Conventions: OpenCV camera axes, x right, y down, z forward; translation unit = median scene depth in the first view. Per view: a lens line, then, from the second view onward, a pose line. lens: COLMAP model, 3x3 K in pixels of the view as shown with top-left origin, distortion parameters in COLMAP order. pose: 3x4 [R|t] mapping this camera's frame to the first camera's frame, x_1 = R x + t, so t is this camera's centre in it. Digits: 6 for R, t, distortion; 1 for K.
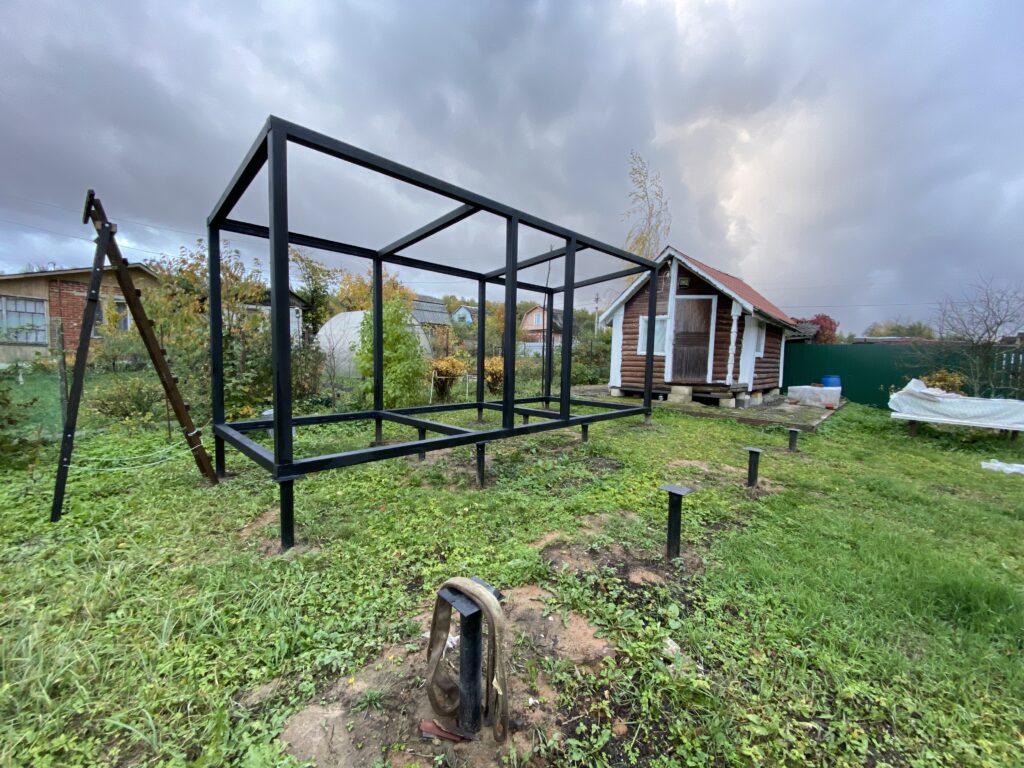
lens RADIAL K [[405.2, 0, 514.1], [0, 405.2, 388.7], [0, 0, 1]] dist [-0.001464, -0.000192]
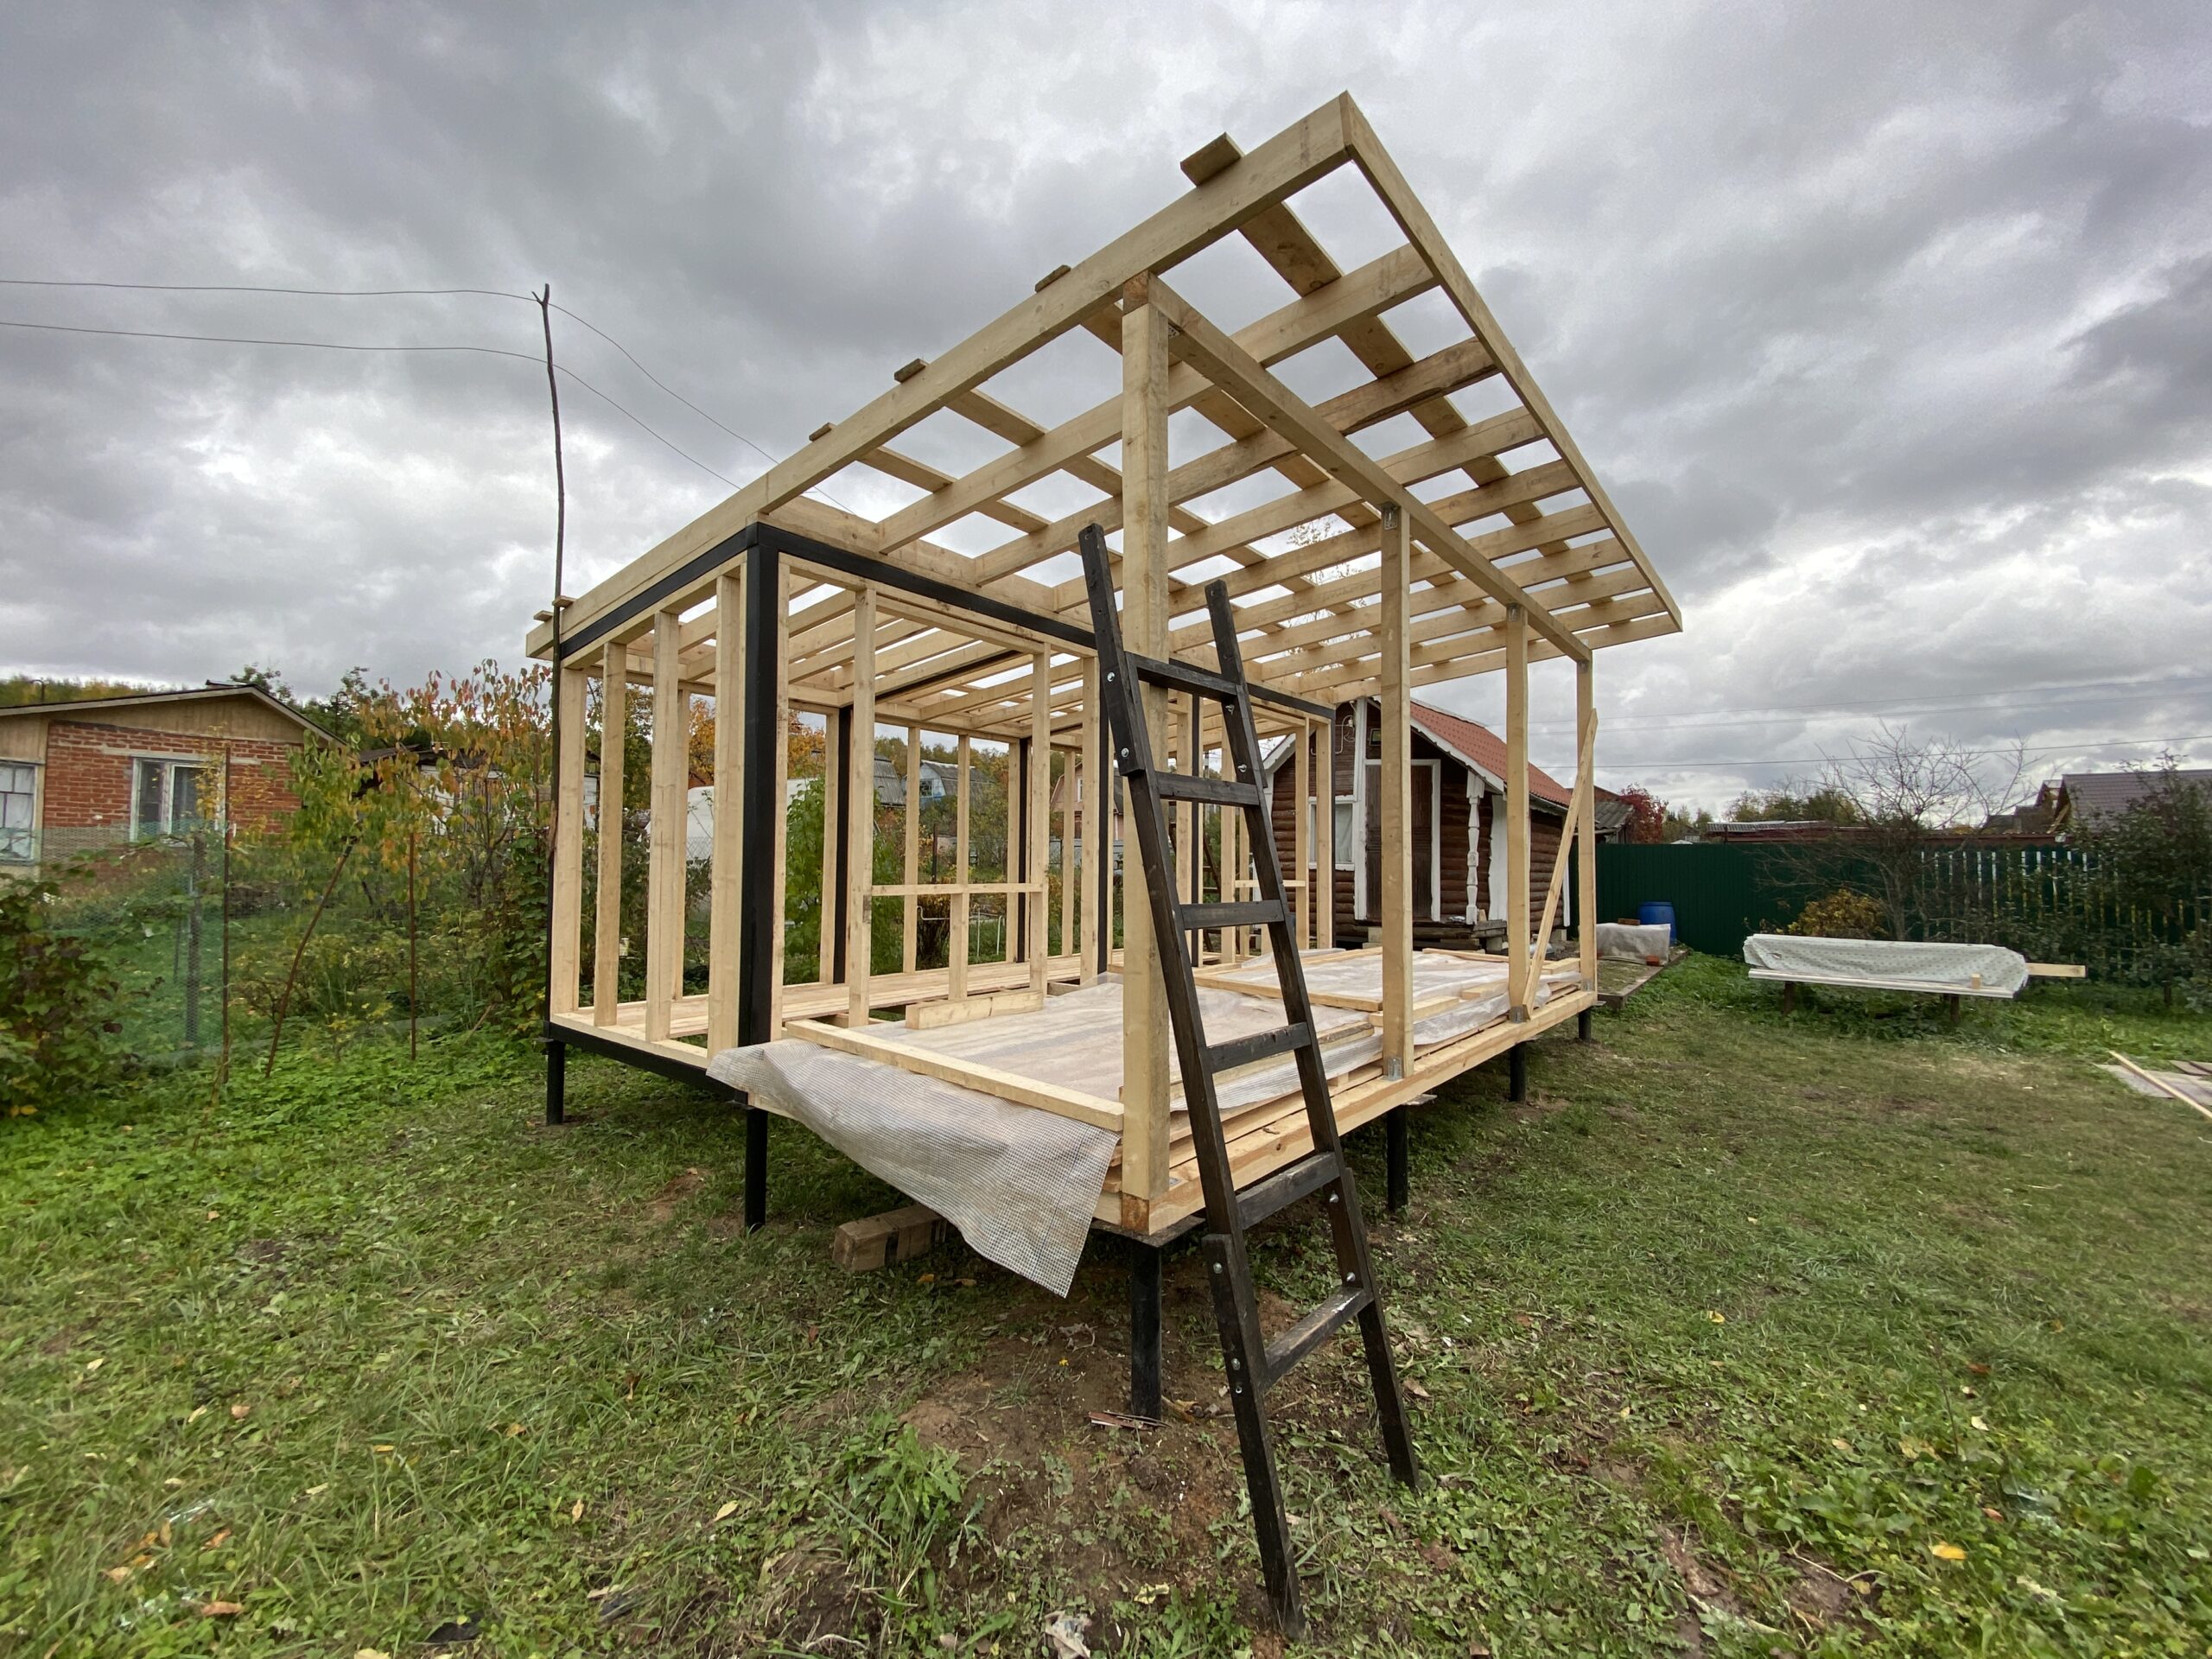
lens RADIAL K [[875.3, 0, 1099.6], [0, 875.3, 835.4], [0, 0, 1]] dist [-0.001464, -0.000192]
pose [[0.996519, -0.009965, 0.082769, -0.054185], [0.019371, 0.993334, -0.113637, -0.003769], [-0.081085, 0.114844, 0.990069, -0.118360]]
